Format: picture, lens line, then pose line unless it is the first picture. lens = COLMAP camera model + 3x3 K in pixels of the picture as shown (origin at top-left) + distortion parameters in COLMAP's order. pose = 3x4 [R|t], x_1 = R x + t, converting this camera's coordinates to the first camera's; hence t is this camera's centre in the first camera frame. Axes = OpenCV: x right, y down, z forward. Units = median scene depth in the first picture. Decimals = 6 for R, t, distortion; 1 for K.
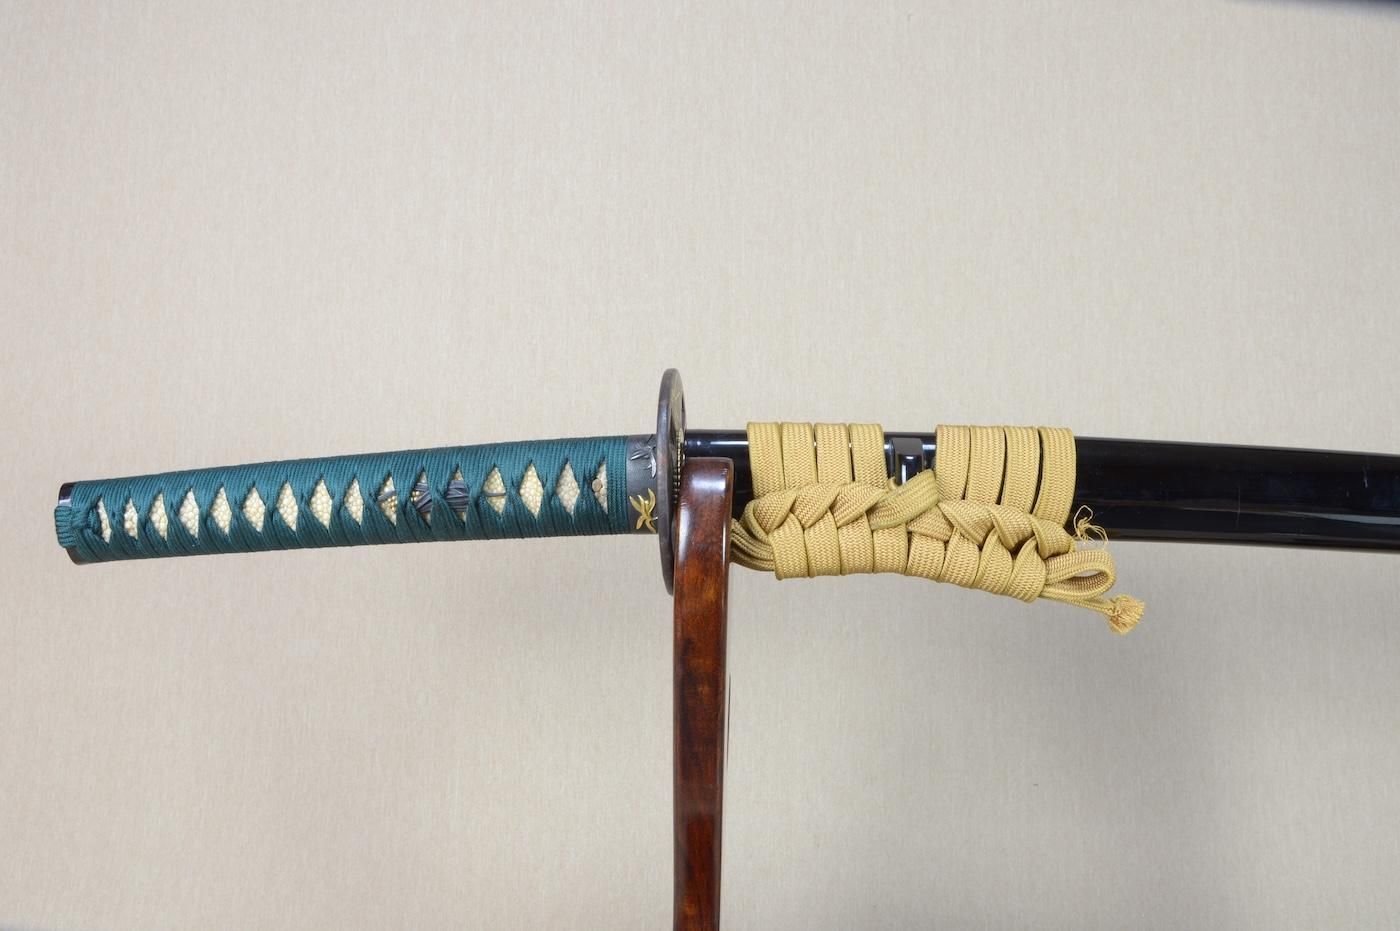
lens RADIAL K [[1133.9, 0, 700.0], [0, 1133.9, 465.5], [0, 0, 1]] dist [-0.180500, 0.099743]
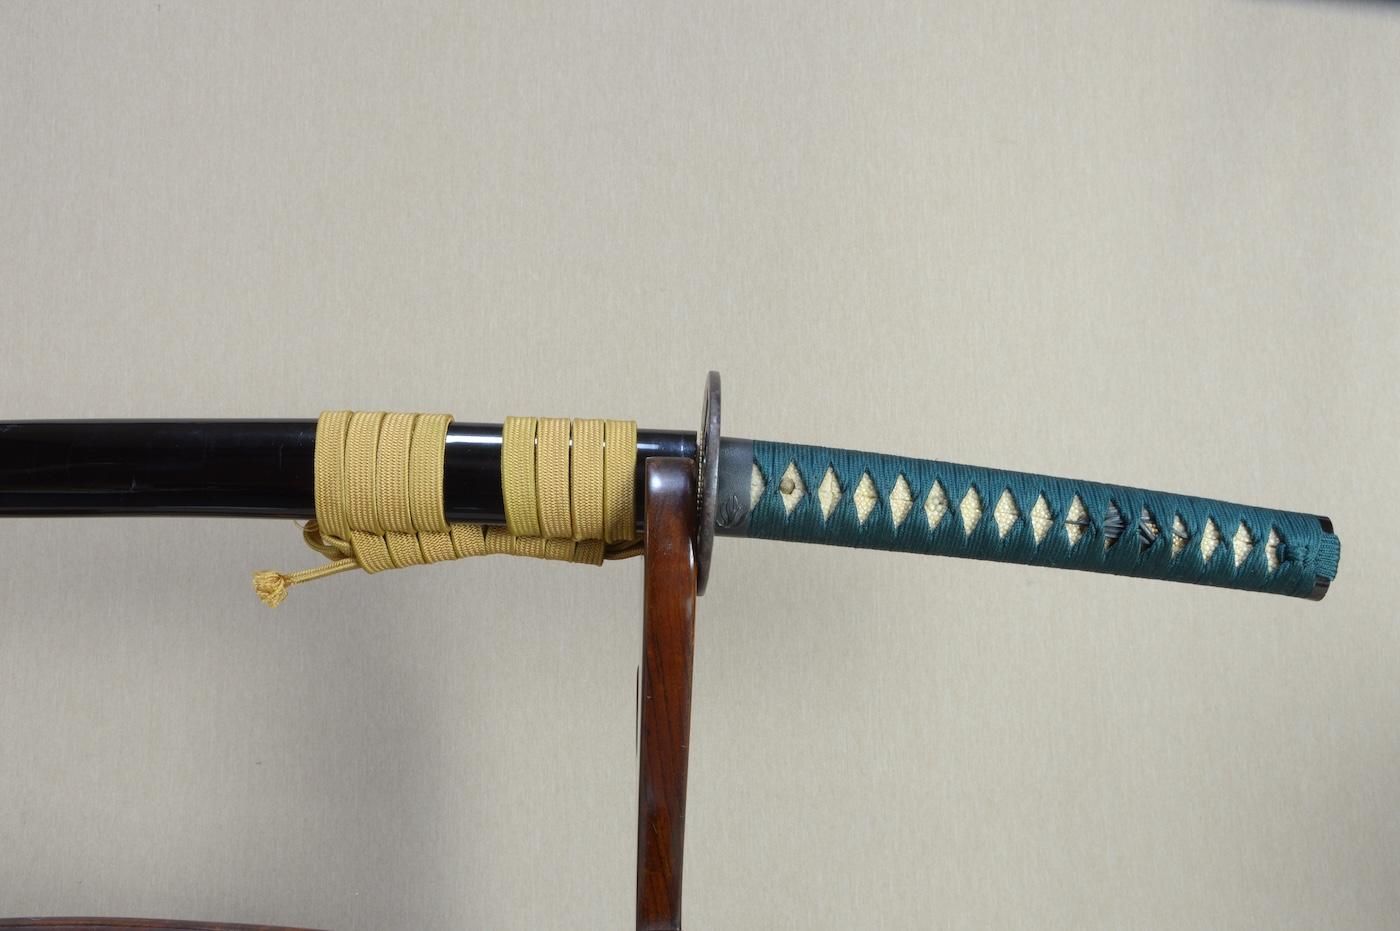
lens RADIAL K [[1154.1, 0, 700.0], [0, 1154.1, 465.5], [0, 0, 1]] dist [-0.162975, 0.102526]
pose [[0.992660, -0.013453, 0.120185, 0.926853], [0.013586, 0.999908, -0.000287, 0.035388], [-0.120170, 0.001918, 0.992751, -0.107797]]
